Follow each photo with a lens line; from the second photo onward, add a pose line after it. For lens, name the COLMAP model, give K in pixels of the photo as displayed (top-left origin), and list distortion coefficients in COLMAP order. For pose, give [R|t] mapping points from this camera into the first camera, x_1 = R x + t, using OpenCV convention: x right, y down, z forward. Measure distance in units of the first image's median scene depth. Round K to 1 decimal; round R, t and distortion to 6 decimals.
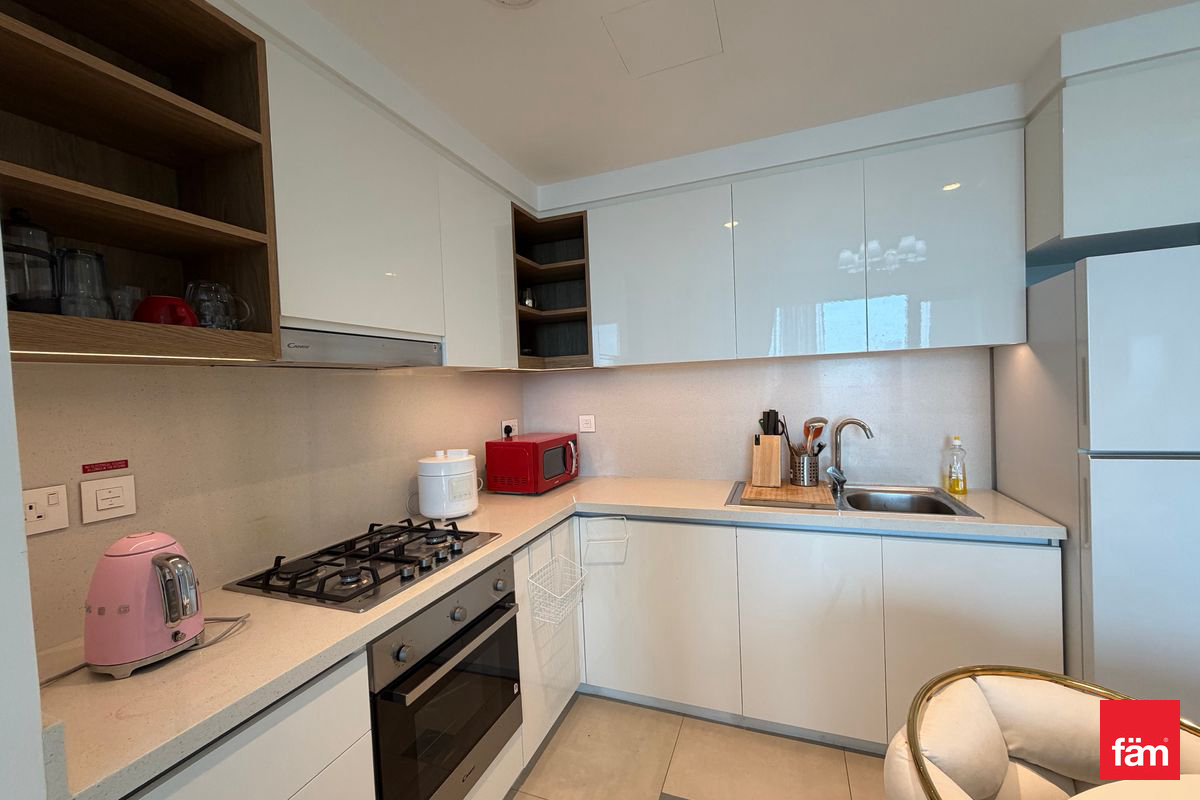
lens RADIAL K [[479.7, 0, 598.0], [0, 479.7, 401.2], [0, 0, 1]] dist [0.001955, 0.000158]
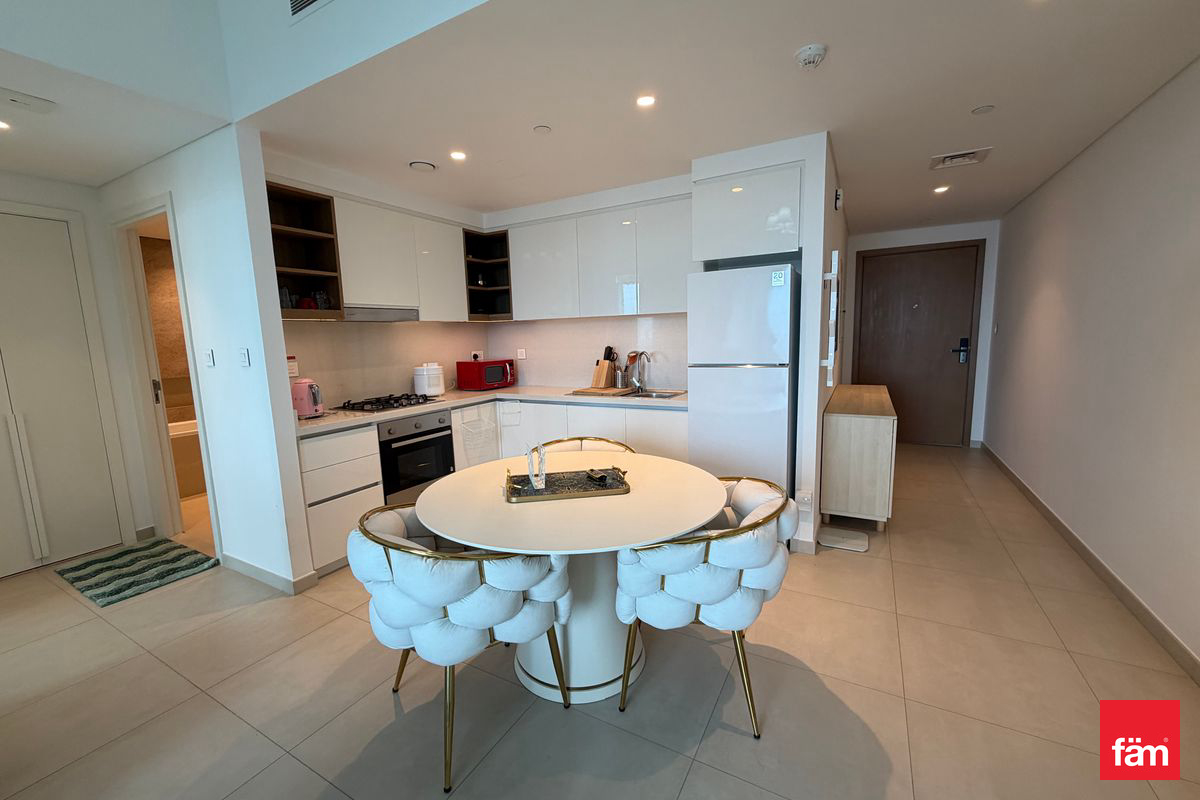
lens RADIAL K [[479.7, 0, 598.0], [0, 479.7, 401.2], [0, 0, 1]] dist [0.001955, 0.000158]
pose [[0.990445, 0.030718, -0.134444, 0.612224], [-0.015354, 0.993378, 0.113858, 0.020681], [0.137051, -0.110706, 0.984358, -0.820859]]
